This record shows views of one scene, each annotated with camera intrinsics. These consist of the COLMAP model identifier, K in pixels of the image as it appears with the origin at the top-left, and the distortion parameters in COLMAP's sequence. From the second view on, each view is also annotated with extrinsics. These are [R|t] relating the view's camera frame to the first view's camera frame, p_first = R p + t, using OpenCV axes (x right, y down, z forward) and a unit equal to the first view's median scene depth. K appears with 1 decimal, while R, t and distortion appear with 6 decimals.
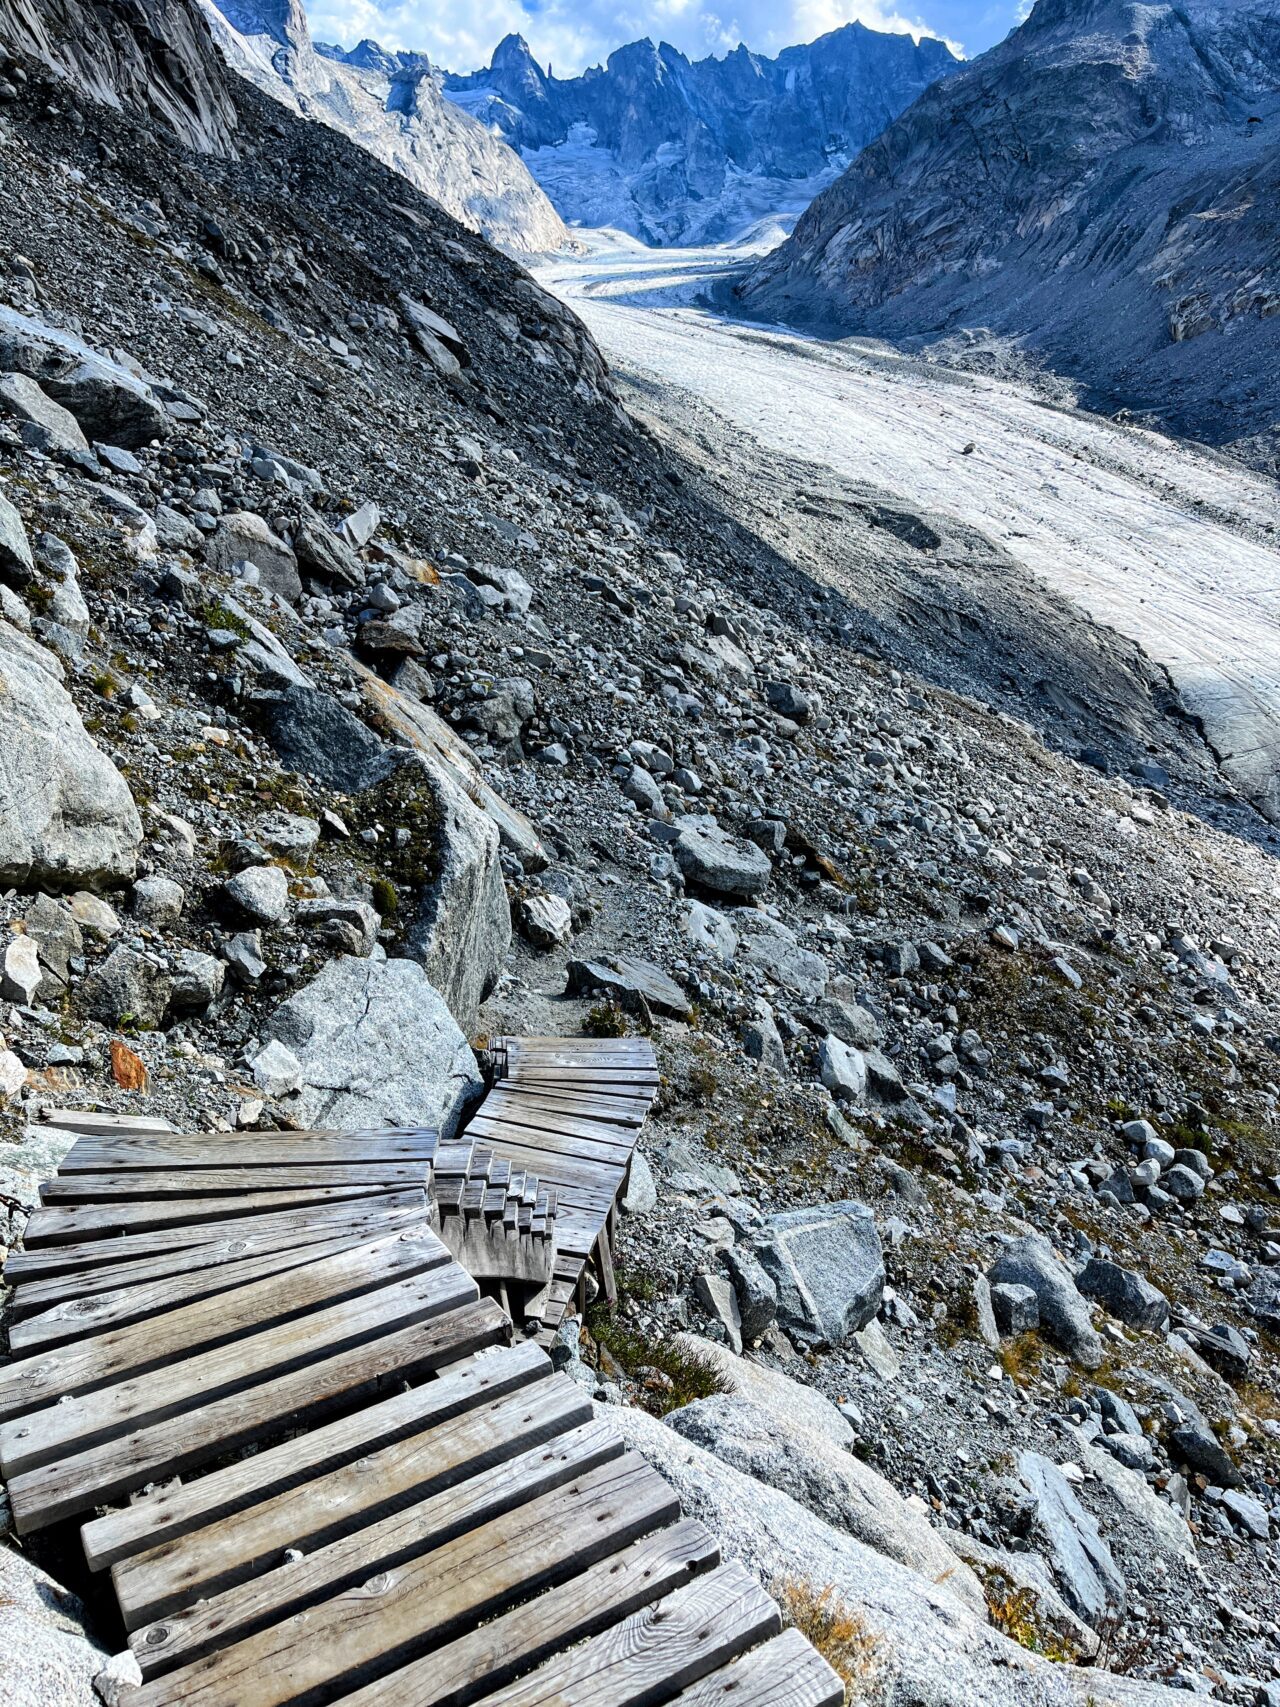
lens RADIAL K [[1286.1, 0, 641.4], [0, 1286.1, 870.3], [0, 0, 1]] dist [0.065444, -0.093330]
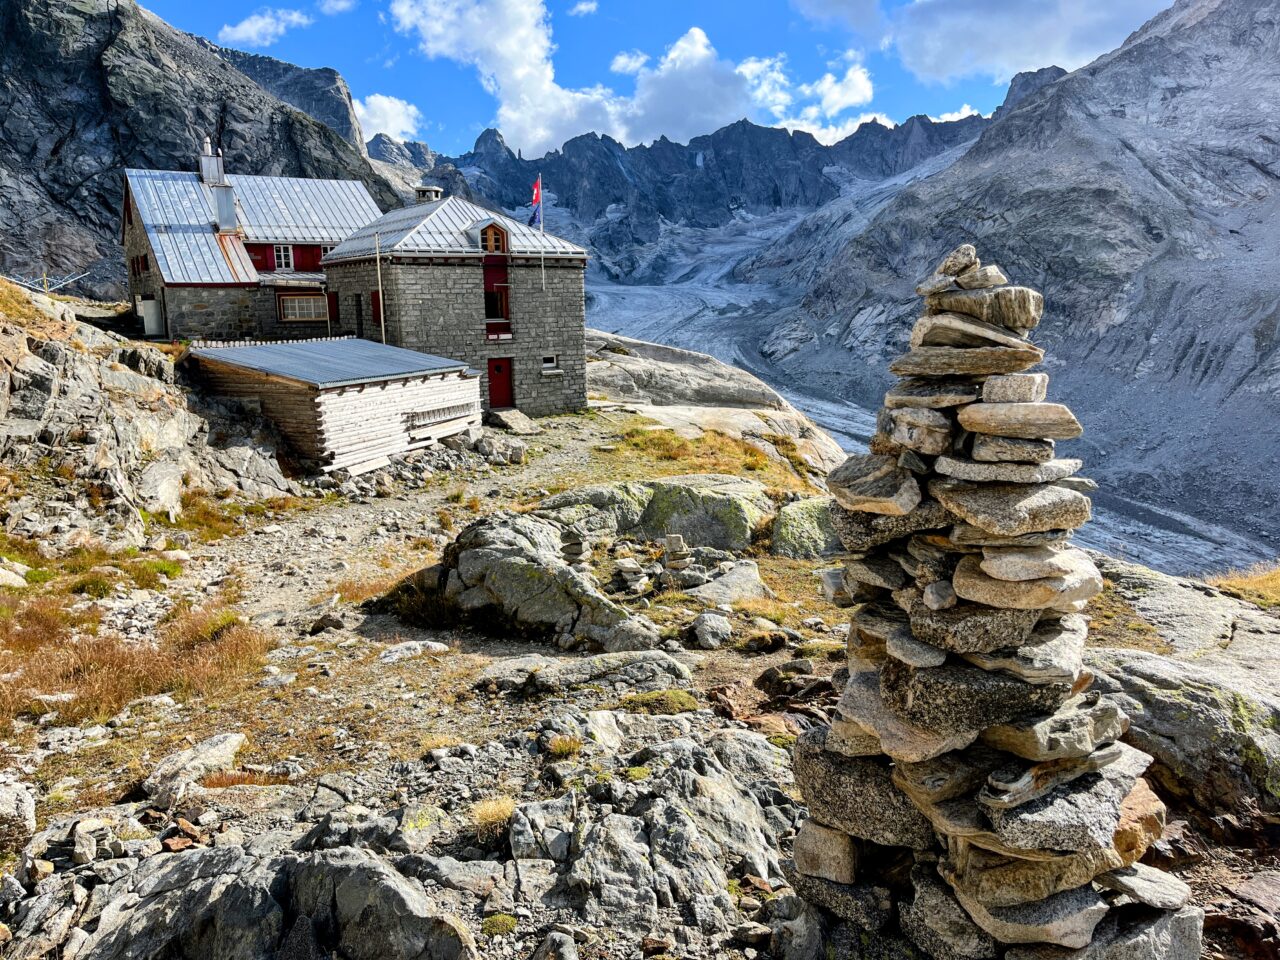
lens RADIAL K [[964.4, 0, 638.1], [0, 964.4, 476.8], [0, 0, 1]] dist [0.065444, -0.093330]
pose [[0.993583, -0.043256, 0.104507, -0.183565], [0.063726, 0.977456, -0.201293, -0.218699], [-0.093444, 0.206661, 0.973940, 0.226003]]
